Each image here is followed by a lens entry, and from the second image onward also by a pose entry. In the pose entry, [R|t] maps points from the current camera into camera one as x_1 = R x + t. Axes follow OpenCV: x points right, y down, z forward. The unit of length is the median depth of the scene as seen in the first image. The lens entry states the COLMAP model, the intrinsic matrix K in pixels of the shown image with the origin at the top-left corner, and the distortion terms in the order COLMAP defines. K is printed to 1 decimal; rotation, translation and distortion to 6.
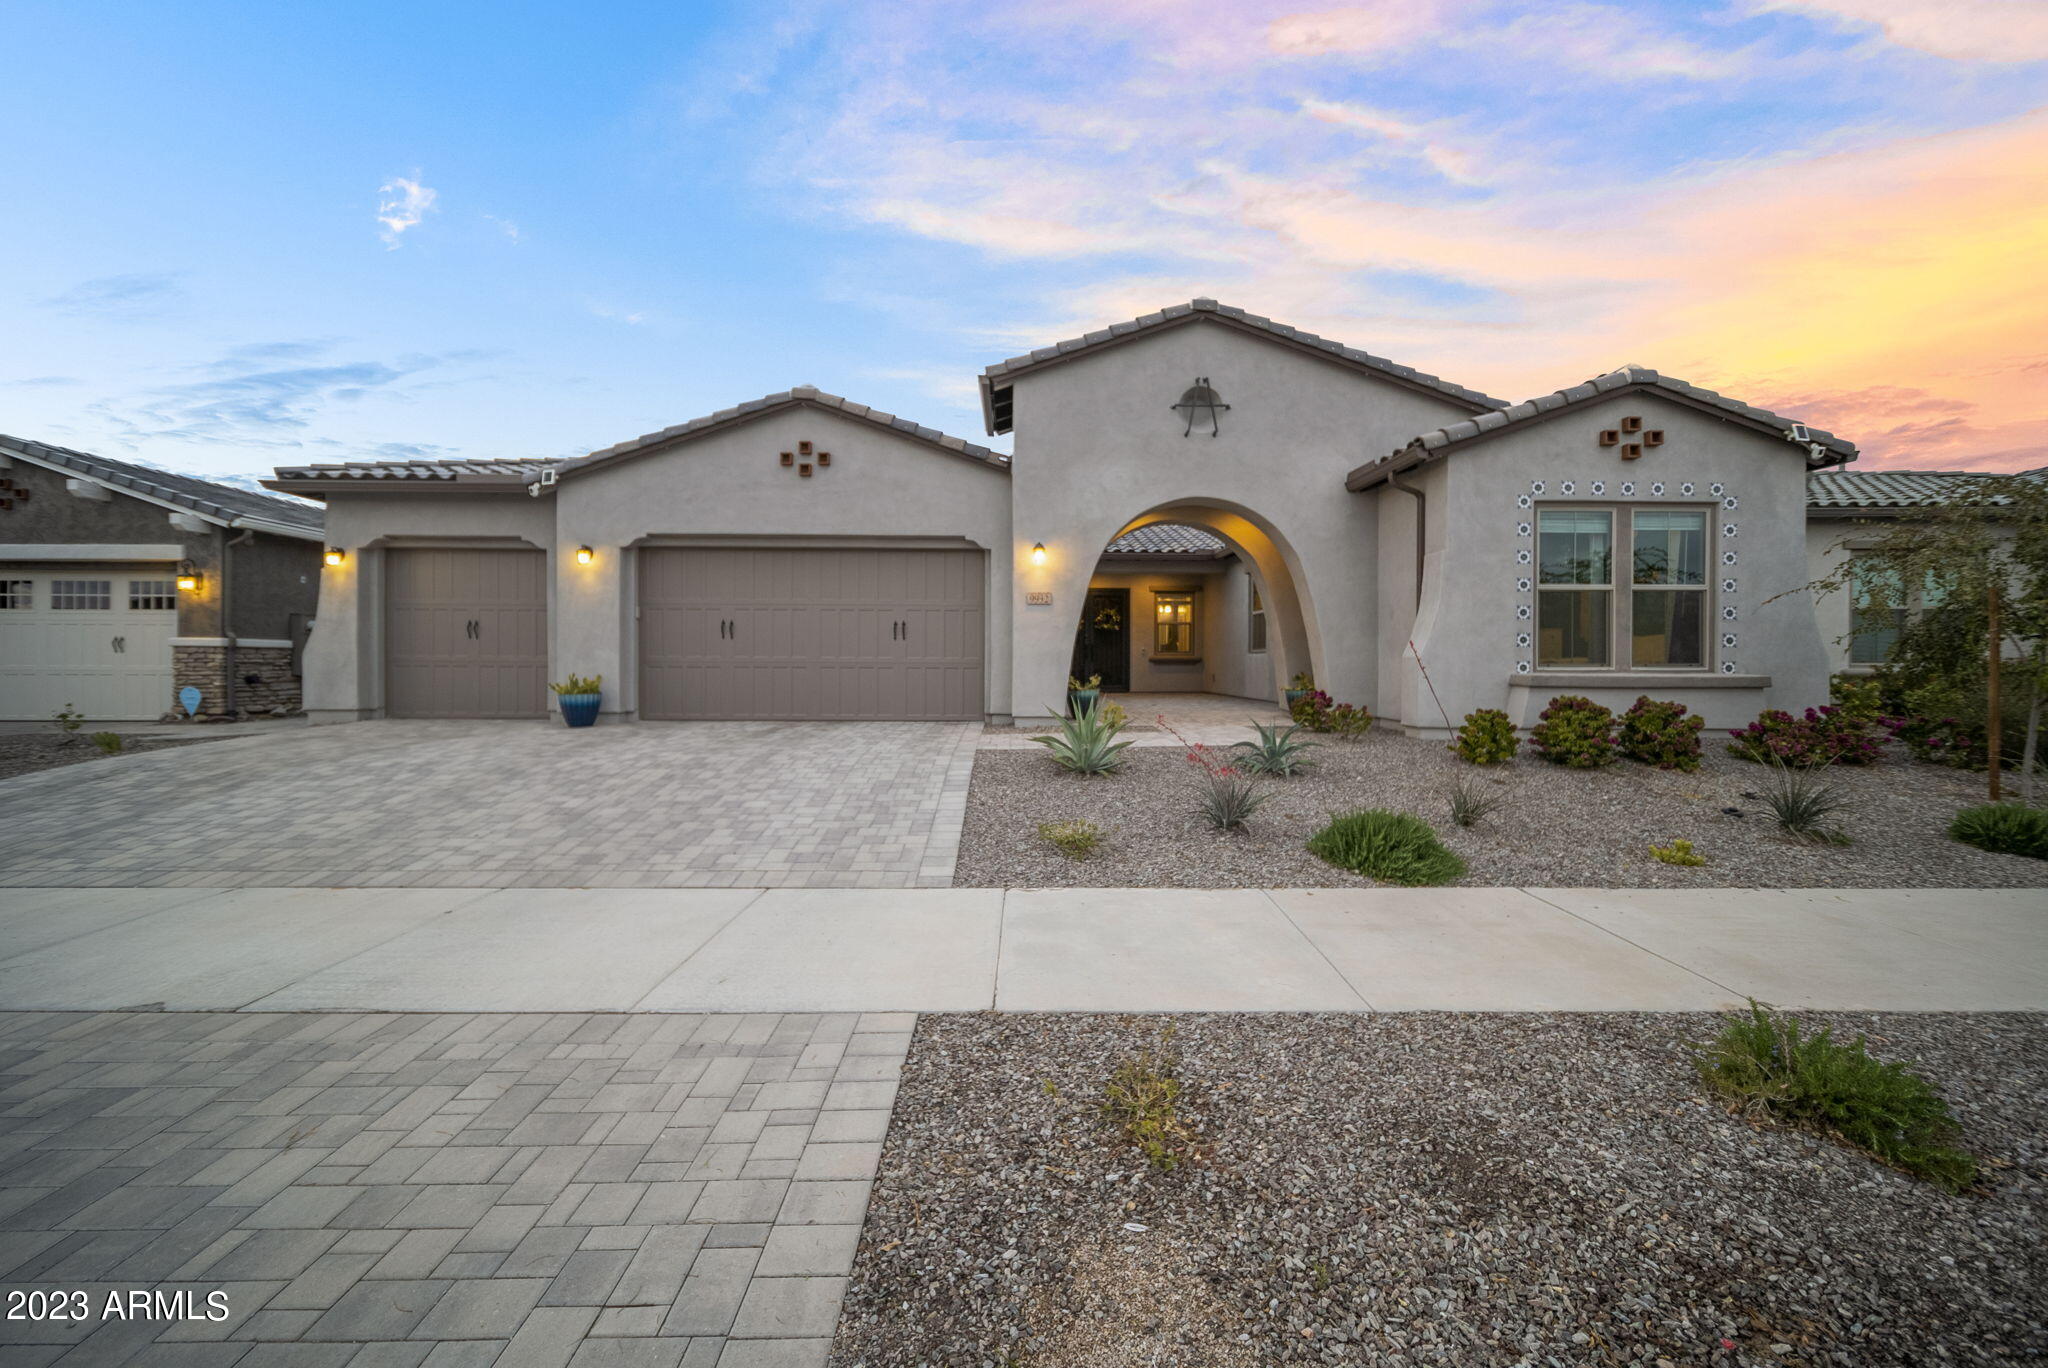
lens RADIAL K [[741.9, 0, 1023.1], [0, 741.9, 673.5], [0, 0, 1]] dist [0.000134, -0.000008]
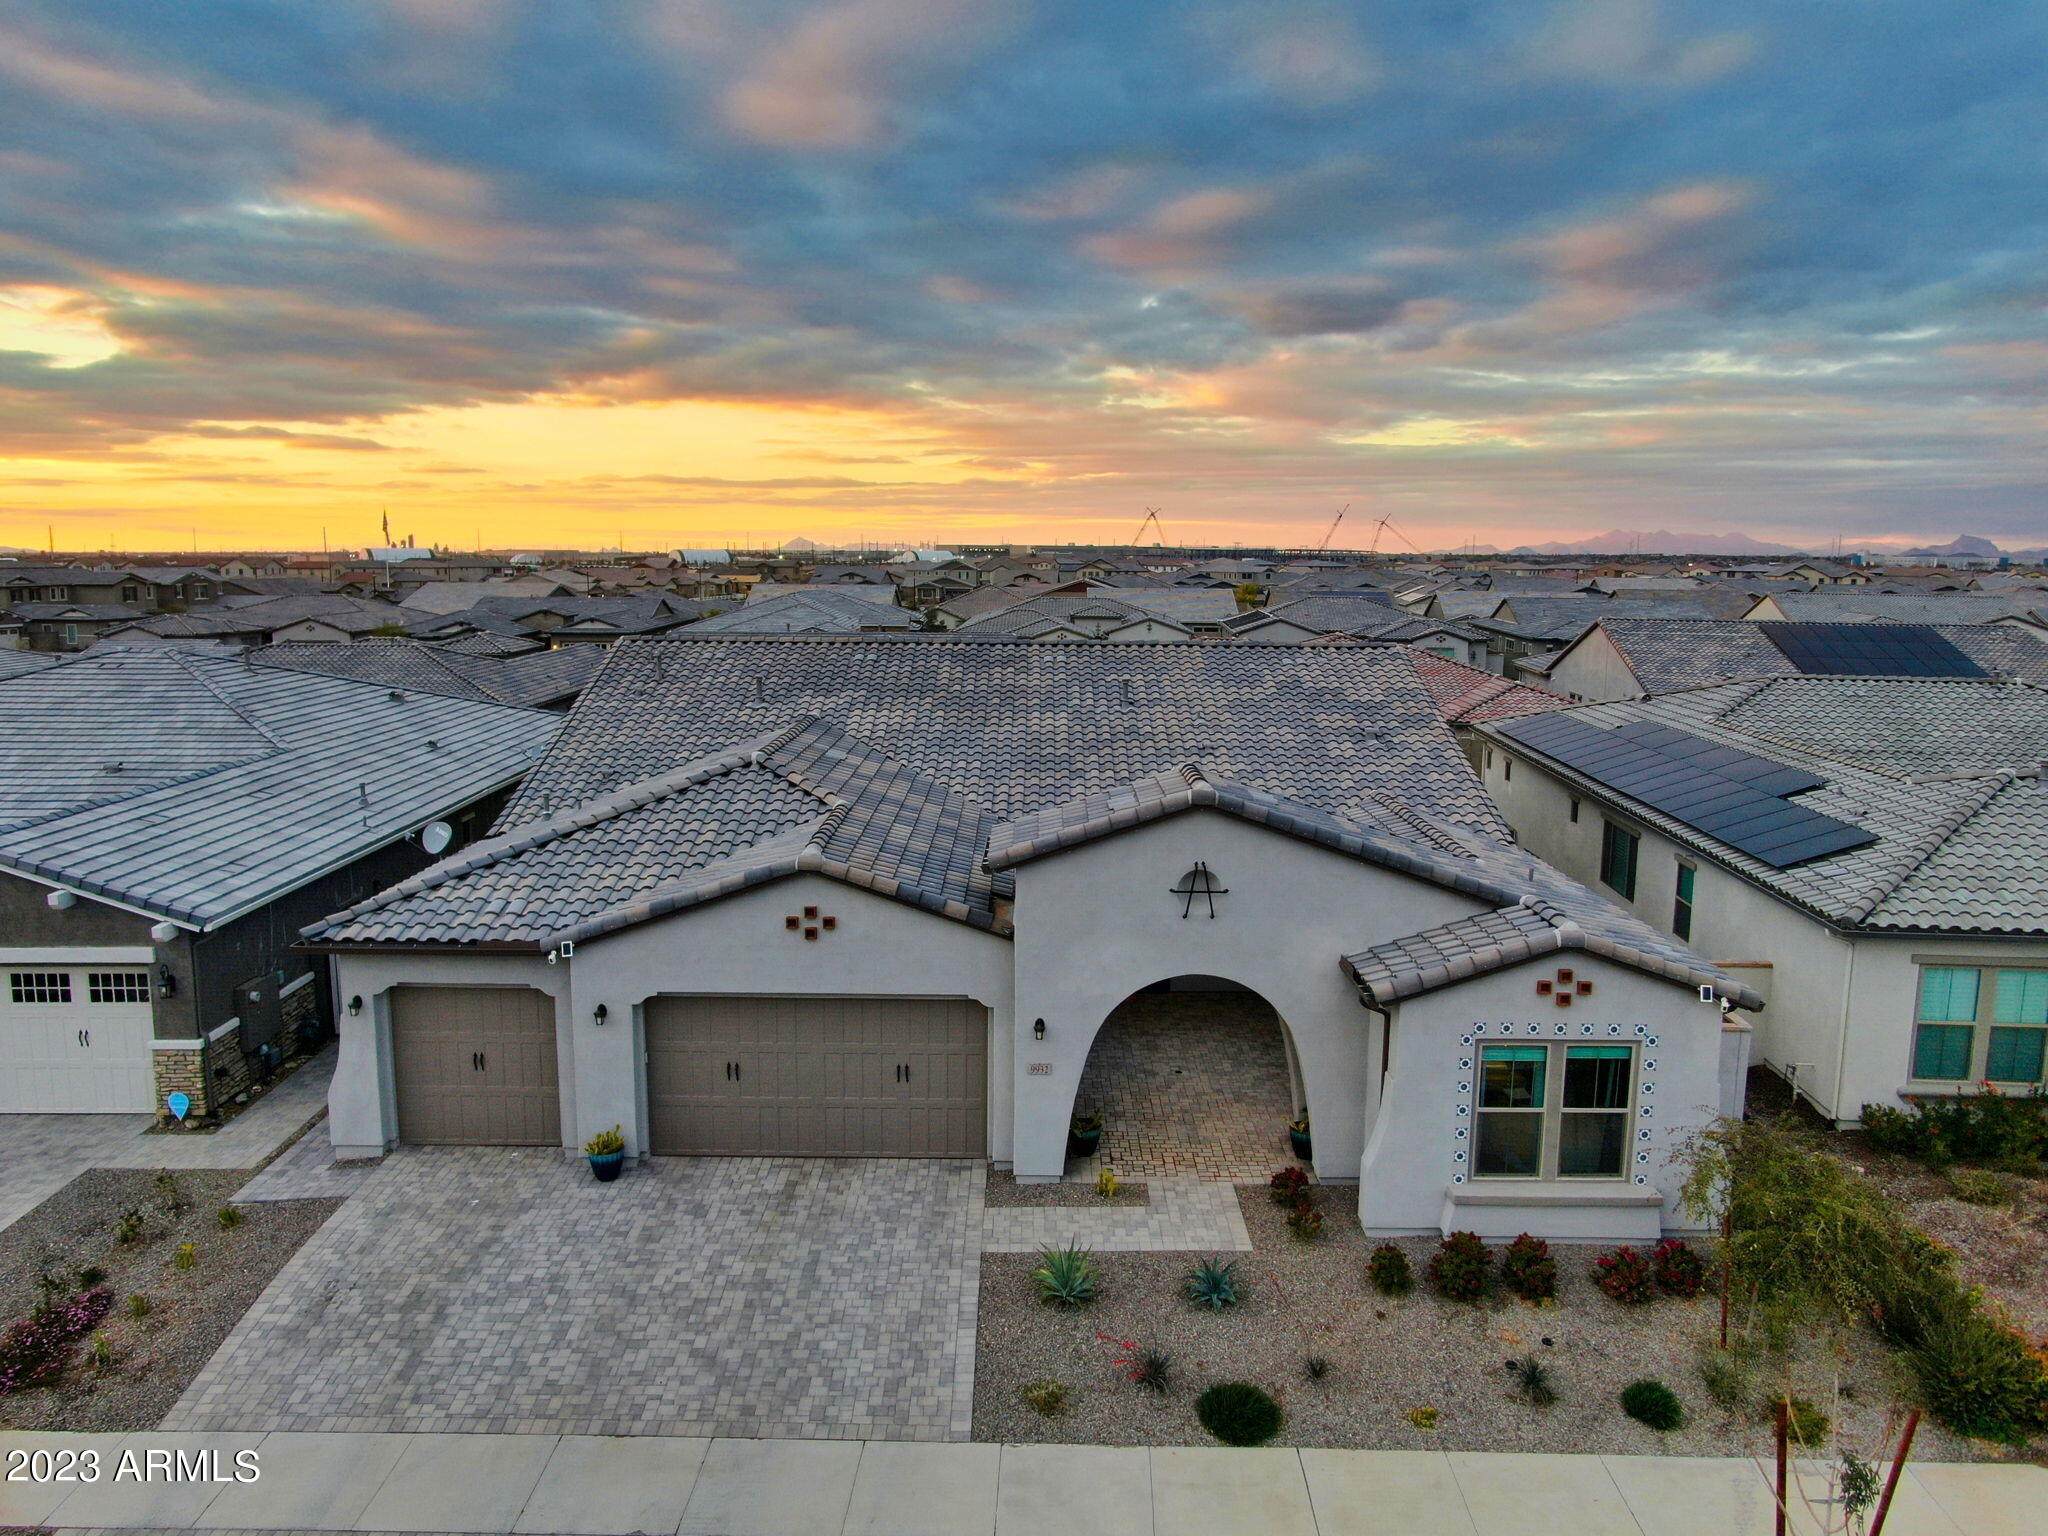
lens RADIAL K [[1484.2, 0, 1027.8], [0, 1484.2, 802.0], [0, 0, 1]] dist [-0.012575, -0.005046]
pose [[0.999786, 0.008154, -0.019038, 0.048614], [-0.005107, 0.987908, 0.154958, -0.924303], [0.020072, -0.154827, 0.987738, -1.167120]]
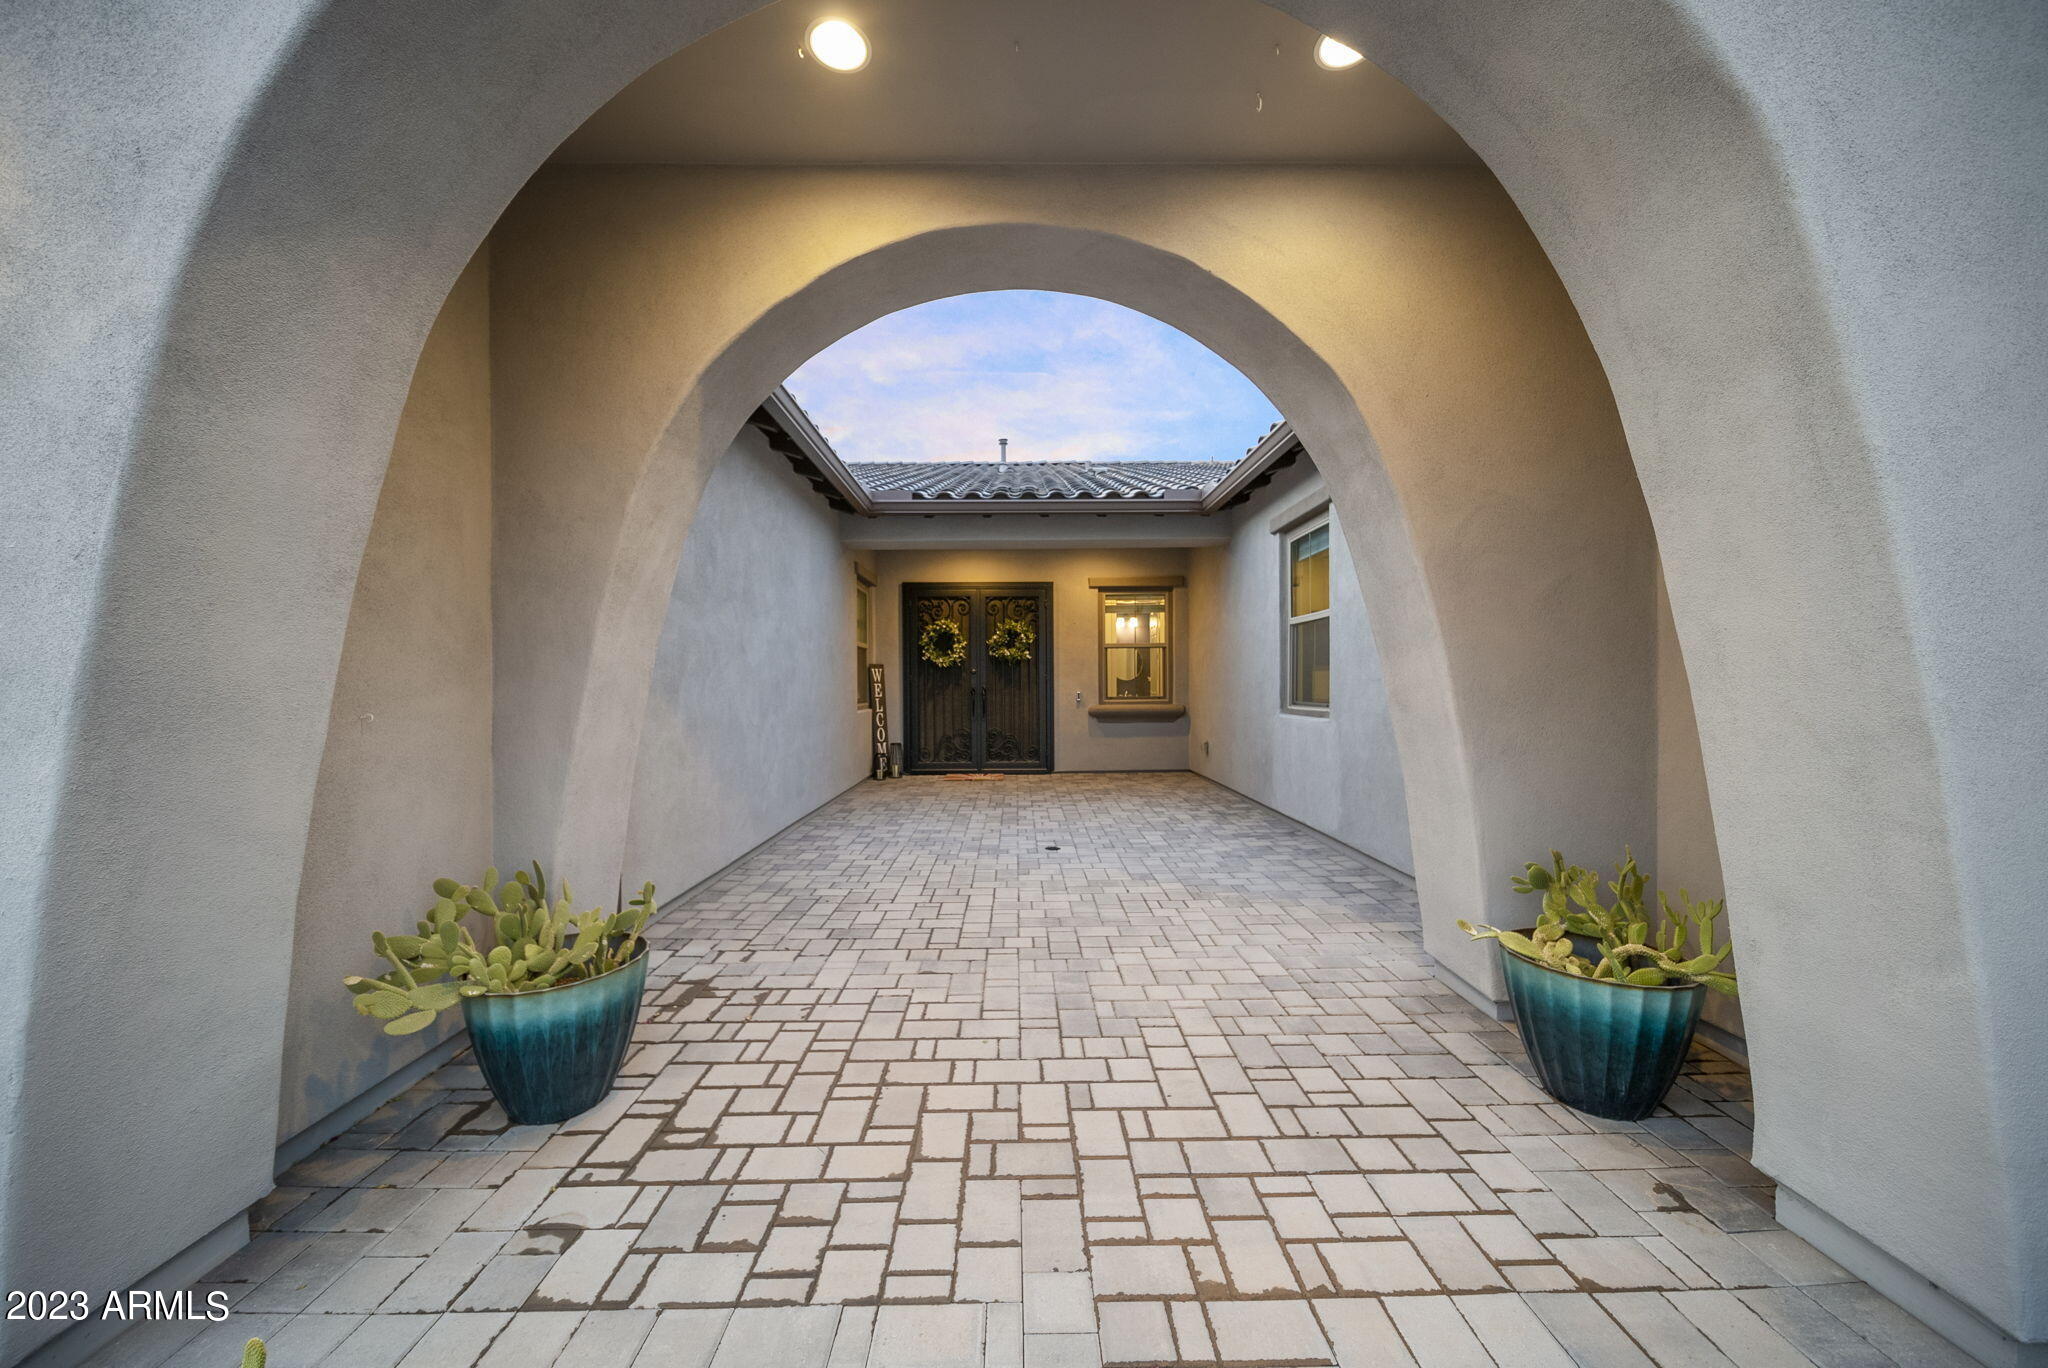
lens RADIAL K [[734.9, 0, 1024.0], [0, 734.9, 684.0], [0, 0, 1]] dist [0.001100, -0.000060]
pose [[0.999912, -0.010457, -0.008180, 0.280150], [0.010320, 0.999810, -0.016557, -0.069300], [0.008352, 0.016471, 0.999829, 1.015632]]
